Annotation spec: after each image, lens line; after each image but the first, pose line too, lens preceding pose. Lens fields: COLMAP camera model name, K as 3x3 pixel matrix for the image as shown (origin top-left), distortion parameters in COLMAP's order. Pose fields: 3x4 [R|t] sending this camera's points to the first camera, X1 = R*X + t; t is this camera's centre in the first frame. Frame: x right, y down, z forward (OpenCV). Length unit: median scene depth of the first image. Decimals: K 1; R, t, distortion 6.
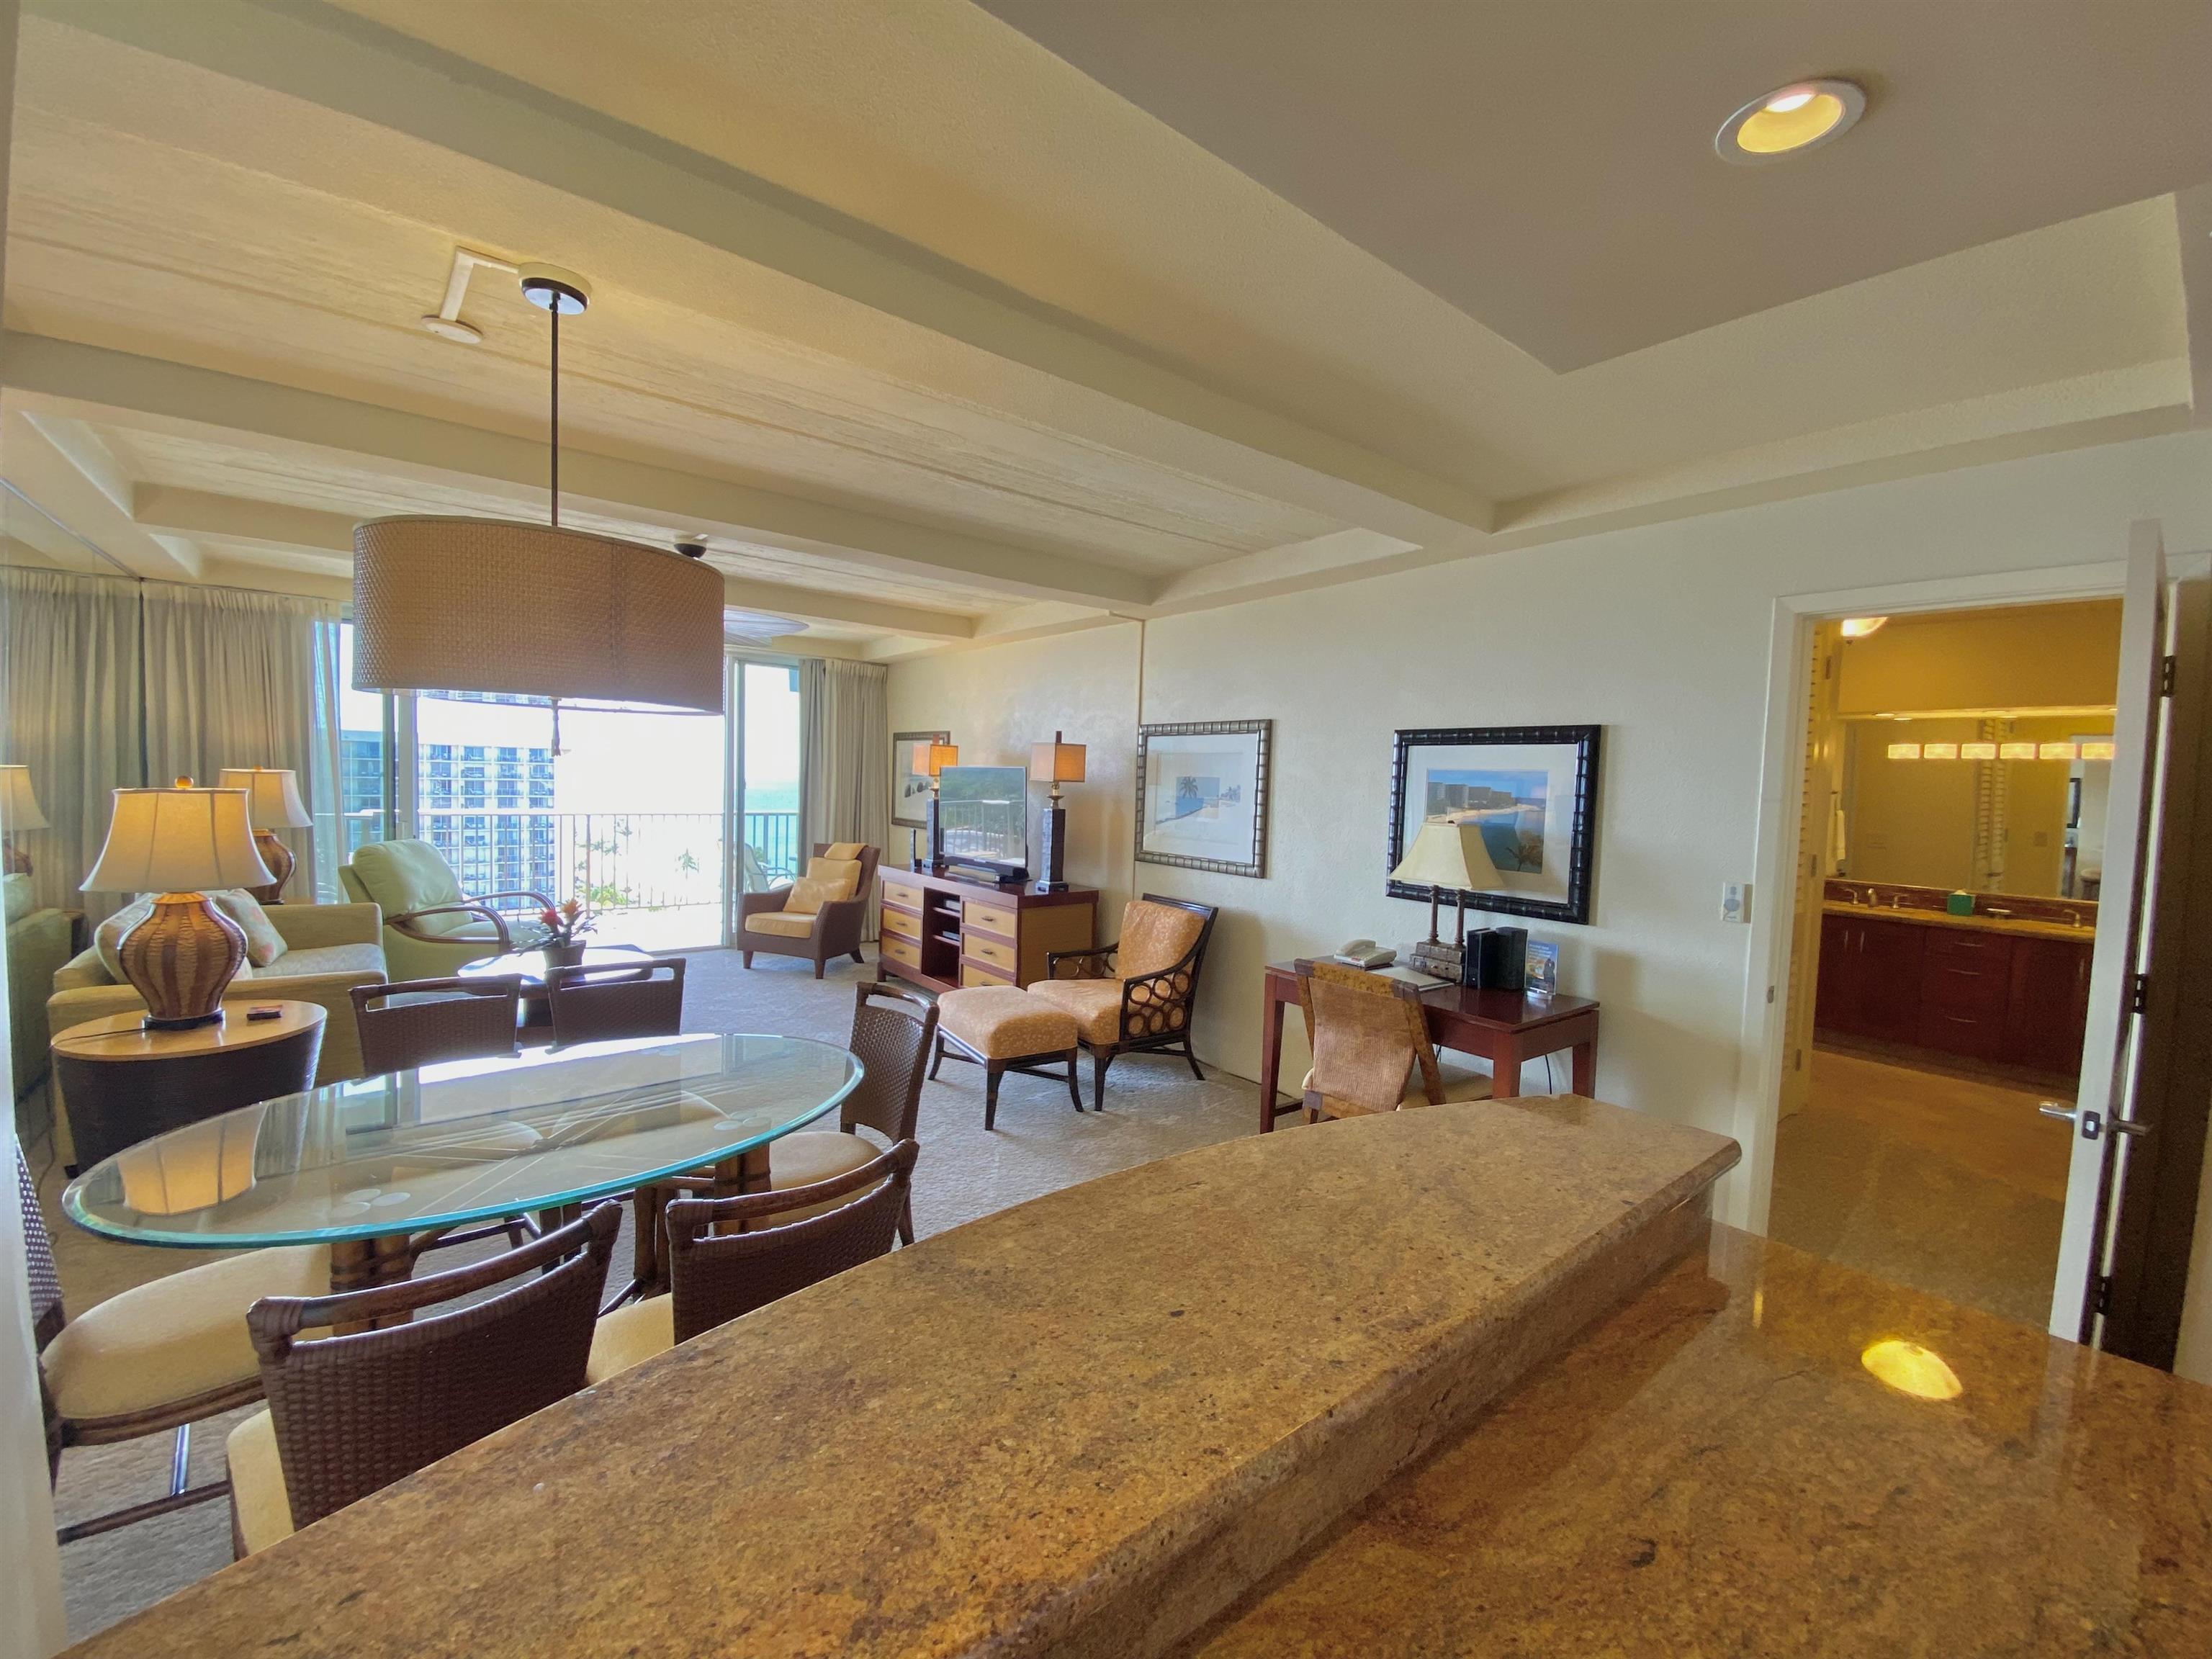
lens RADIAL K [[889.7, 0, 1094.4], [0, 889.7, 828.7], [0, 0, 1]] dist [0.031643, -0.023093]
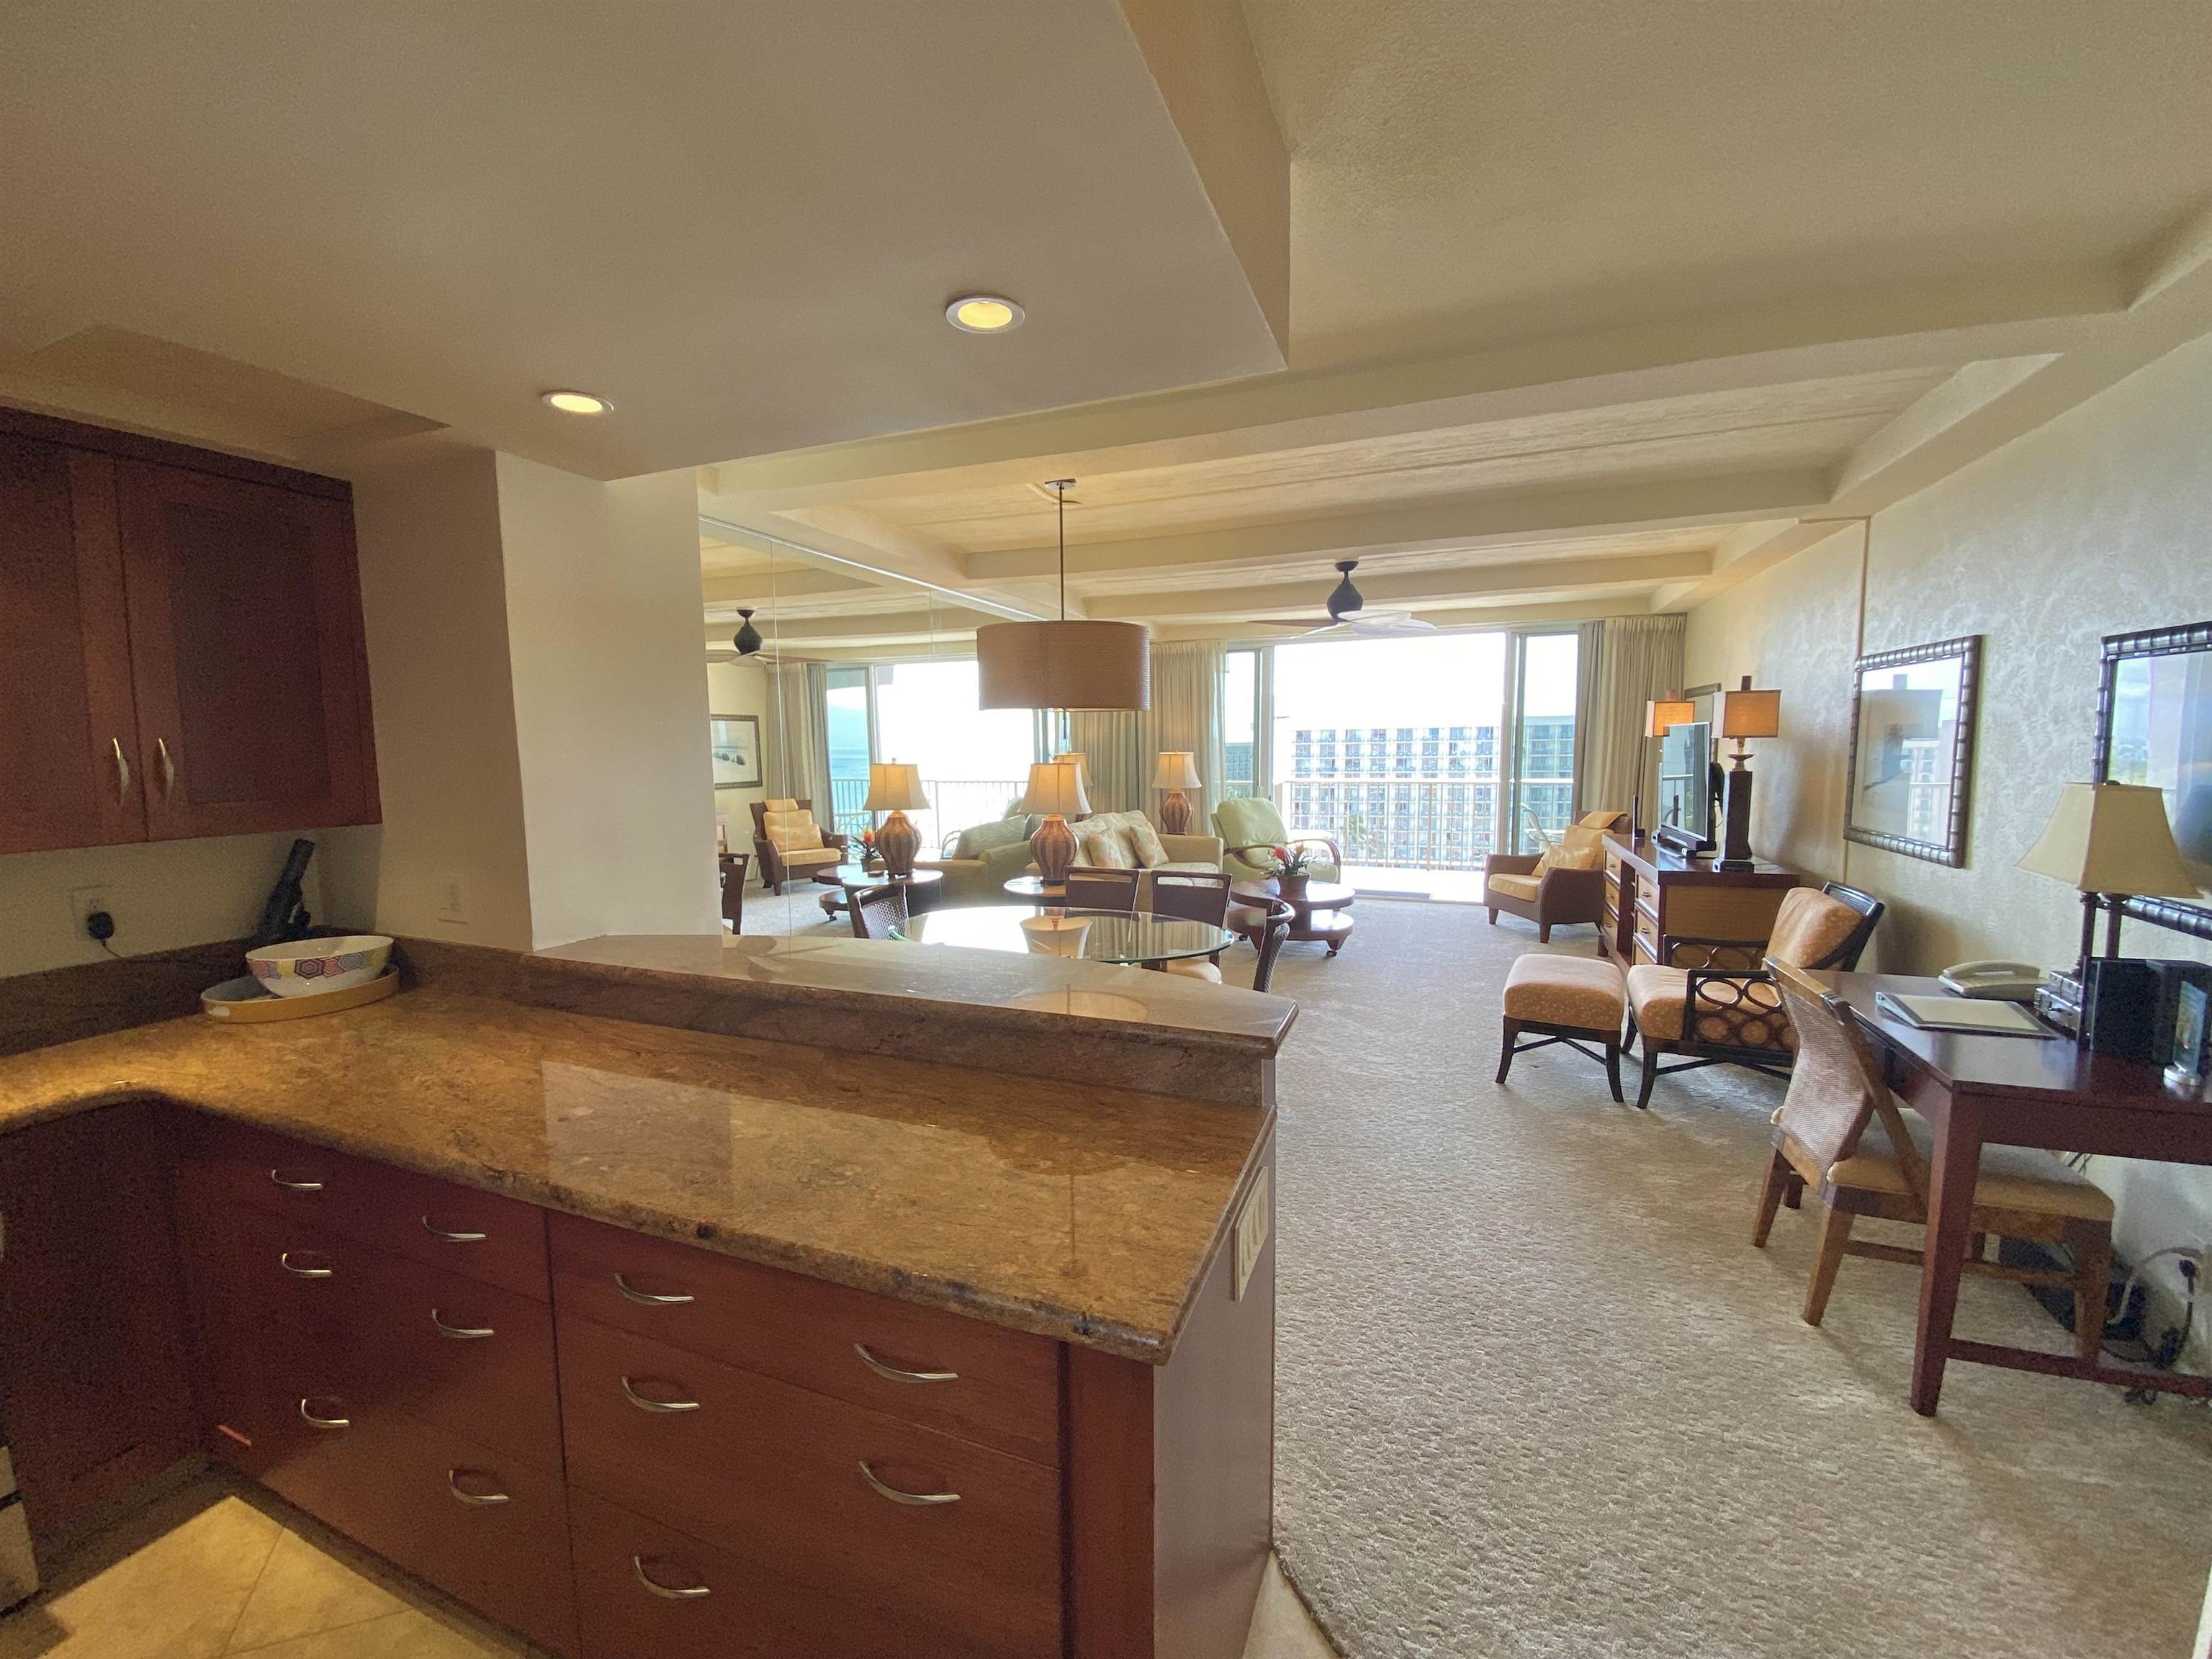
lens RADIAL K [[904.3, 0, 1096.2], [0, 904.3, 838.1], [0, 0, 1]] dist [0.001042, 0.000050]
pose [[0.487411, 0.054102, -0.871495, 0.563311], [-0.021275, 0.998518, 0.050089, 0.013765], [0.872913, -0.005873, 0.487840, 0.090732]]
